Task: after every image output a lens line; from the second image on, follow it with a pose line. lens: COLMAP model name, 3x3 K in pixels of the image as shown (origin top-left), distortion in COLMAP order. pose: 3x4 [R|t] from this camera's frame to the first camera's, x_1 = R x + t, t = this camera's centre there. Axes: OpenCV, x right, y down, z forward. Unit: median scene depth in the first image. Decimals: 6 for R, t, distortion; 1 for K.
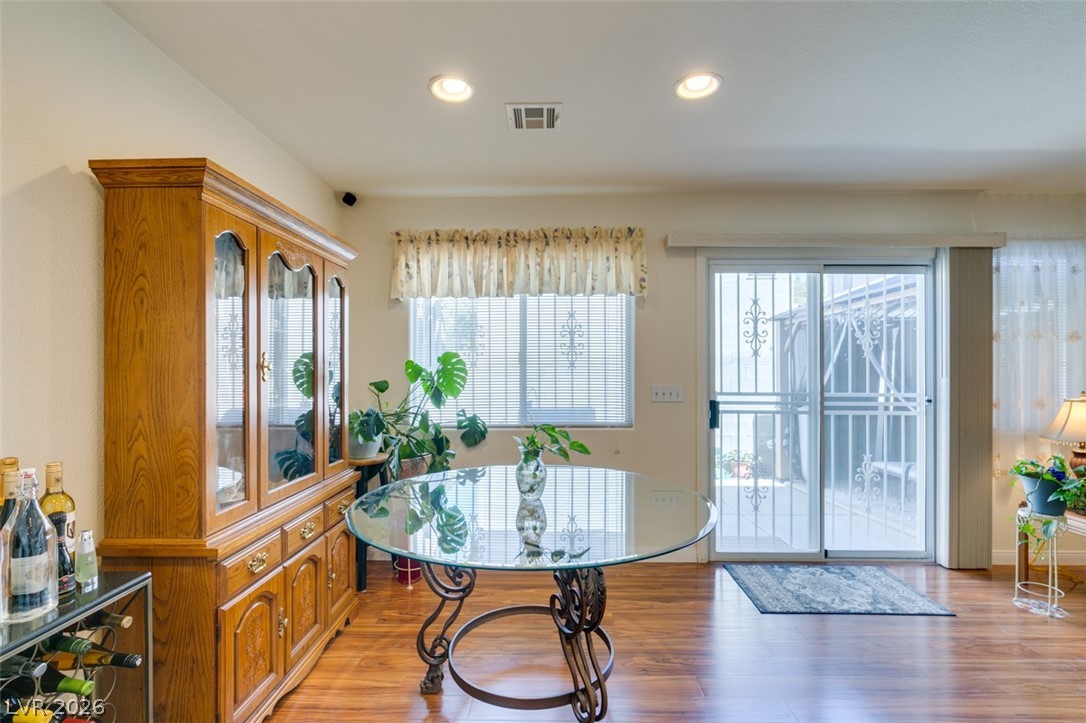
lens RADIAL K [[485.0, 0, 542.1], [0, 485.0, 367.2], [0, 0, 1]] dist [-0.001485, -0.001195]
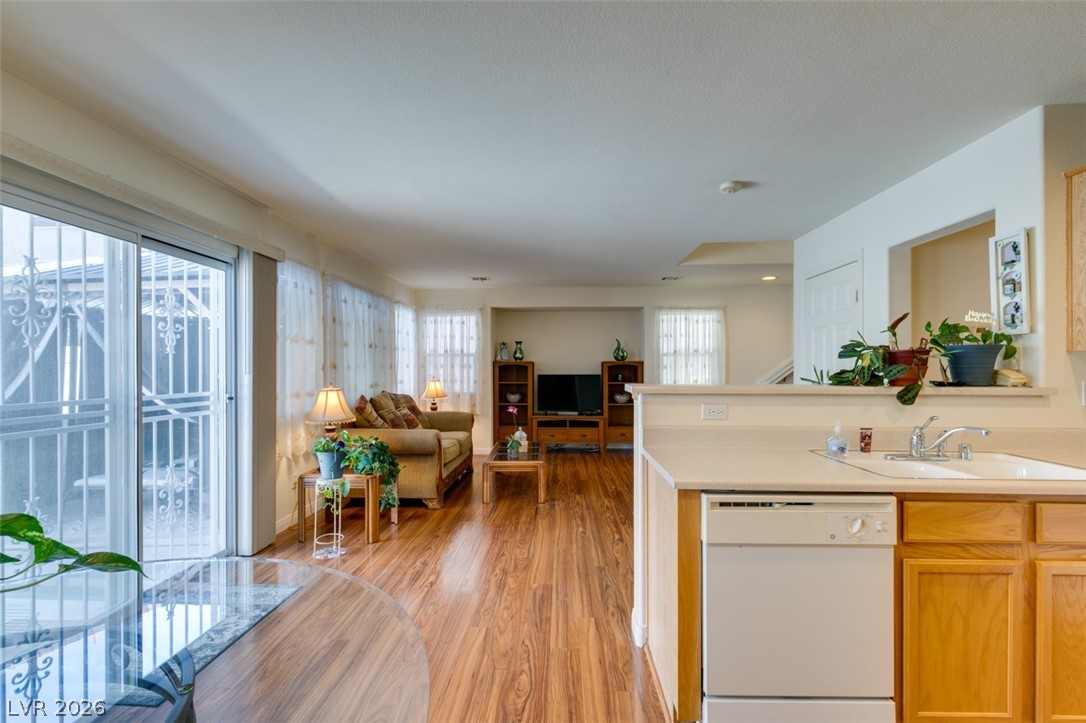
lens RADIAL K [[485.0, 0, 541.1], [0, 485.0, 366.4], [0, 0, 1]] dist [-0.001485, -0.001195]
pose [[0.023553, 0.000060, 0.999723, -0.200079], [-0.004013, 0.999992, 0.000035, 0.000988], [-0.999715, -0.004013, 0.023553, 0.338096]]
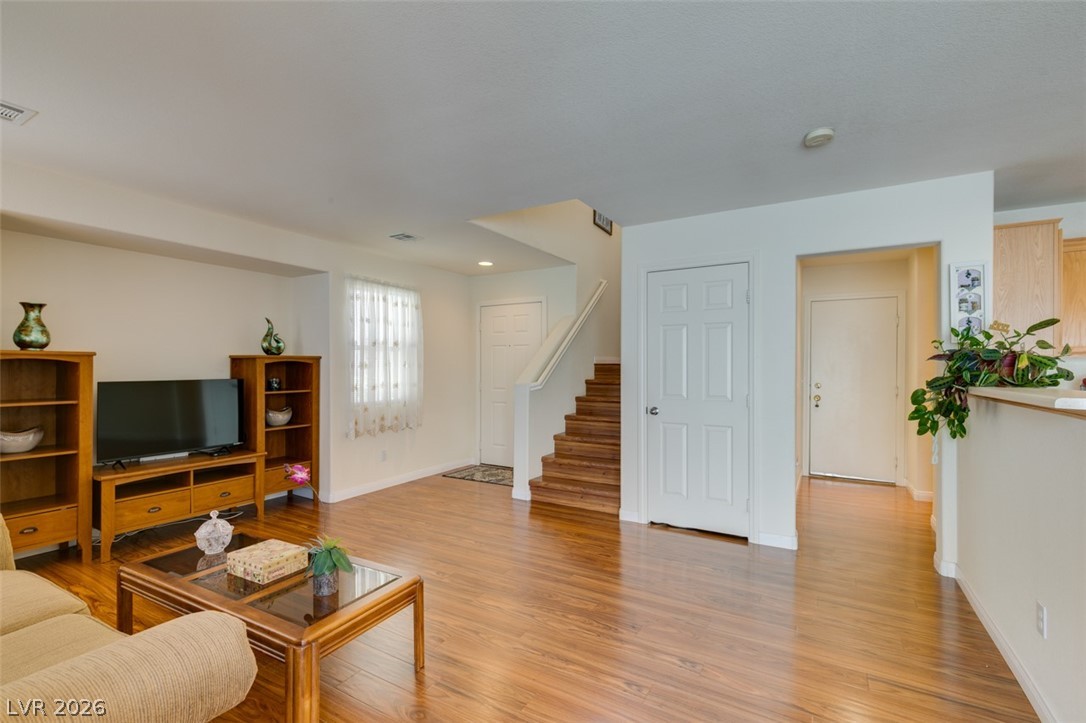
lens RADIAL K [[485.0, 0, 543.9], [0, 485.0, 371.2], [0, 0, 1]] dist [-0.001485, -0.001195]
pose [[-0.871237, -0.009589, 0.490769, 0.785399], [-0.005567, 0.999938, 0.009655, 0.000768], [-0.490831, 0.005680, -0.871236, 0.852453]]
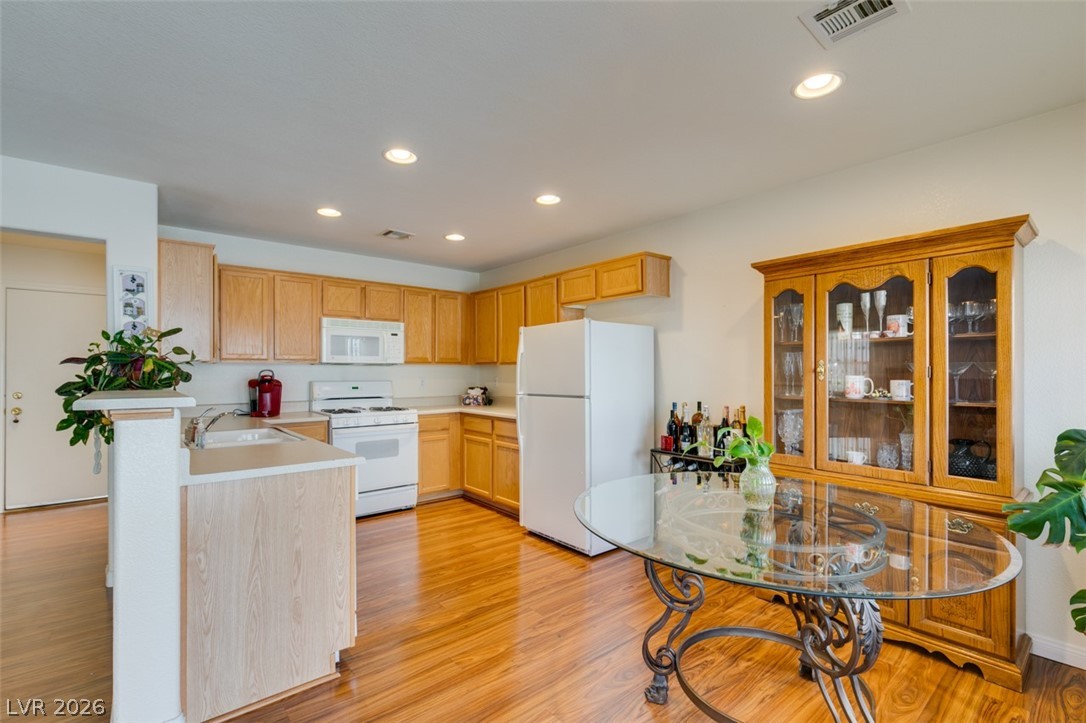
lens RADIAL K [[485.0, 0, 542.0], [0, 485.0, 370.3], [0, 0, 1]] dist [-0.001485, -0.001195]
pose [[-0.753717, -0.001347, -0.657198, 0.554870], [0.002282, 0.999987, -0.004667, 0.002113], [0.657196, -0.005017, -0.753703, 0.870936]]
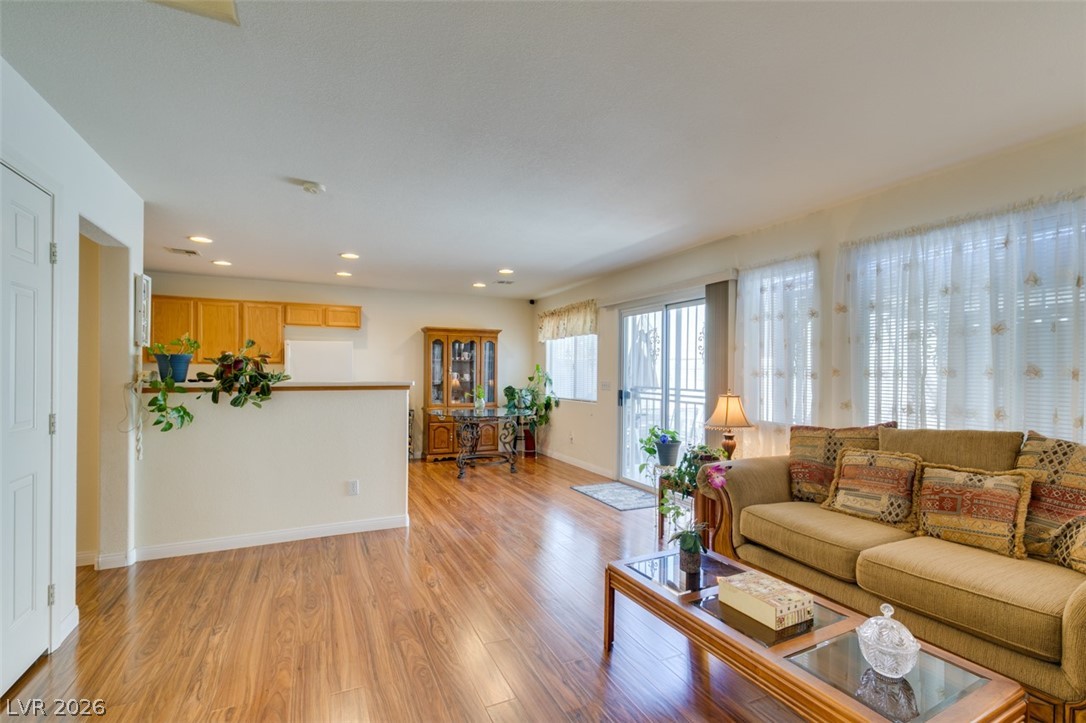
lens RADIAL K [[485.0, 0, 545.4], [0, 485.0, 371.6], [0, 0, 1]] dist [-0.001485, -0.001195]
pose [[0.451373, 0.001152, -0.892335, 1.847521], [-0.002405, 0.999997, 0.000075, 0.002354], [0.892332, 0.002112, 0.451374, -0.041416]]
